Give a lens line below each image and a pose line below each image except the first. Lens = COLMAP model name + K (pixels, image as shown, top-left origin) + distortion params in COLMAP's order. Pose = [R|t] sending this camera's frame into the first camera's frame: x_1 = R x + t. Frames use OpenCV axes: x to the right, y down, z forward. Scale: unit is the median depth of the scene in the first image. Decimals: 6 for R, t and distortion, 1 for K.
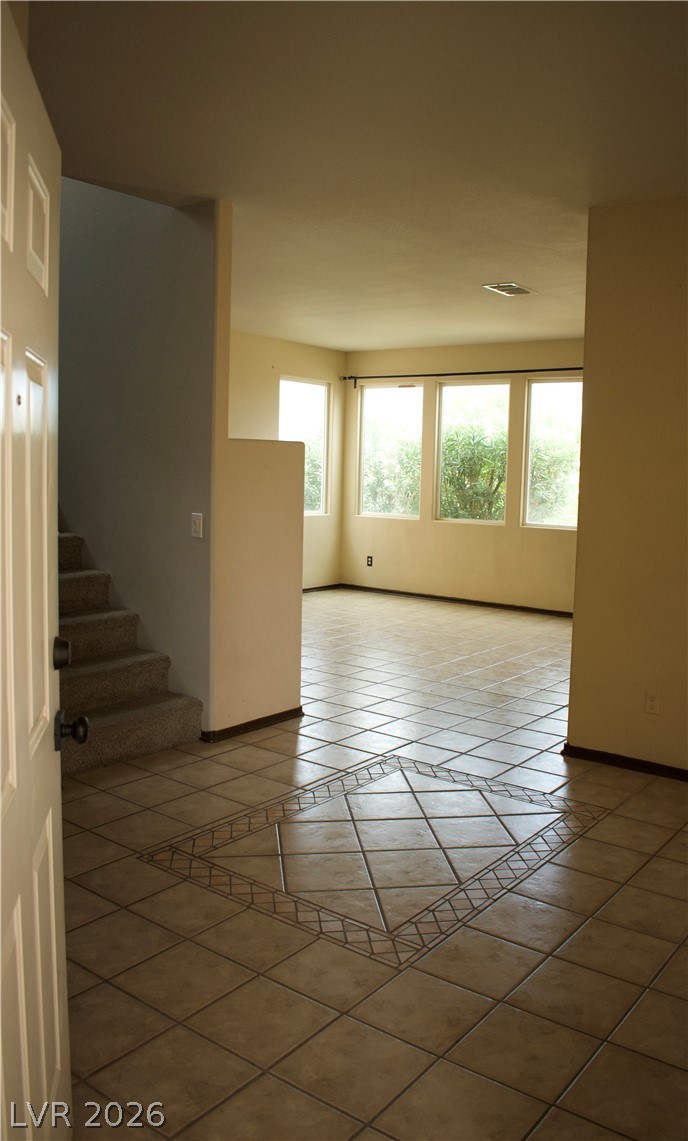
lens RADIAL K [[930.2, 0, 346.1], [0, 930.2, 571.5], [0, 0, 1]] dist [-0.091420, -0.002139]
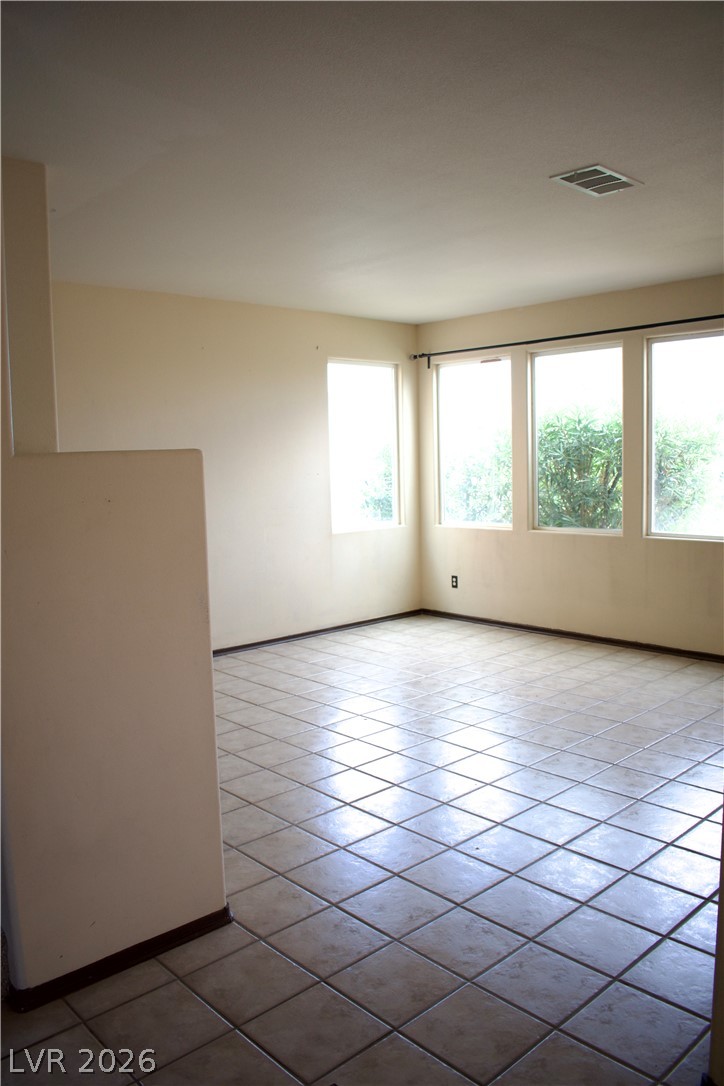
lens RADIAL K [[858.0, 0, 359.3], [0, 858.0, 540.4], [0, 0, 1]] dist [-0.047648, 0.001901]
pose [[0.986303, -0.033501, -0.161503, 0.068206], [0.030901, 0.999350, -0.018582, -0.037334], [0.162020, 0.013337, 0.986697, 0.267429]]
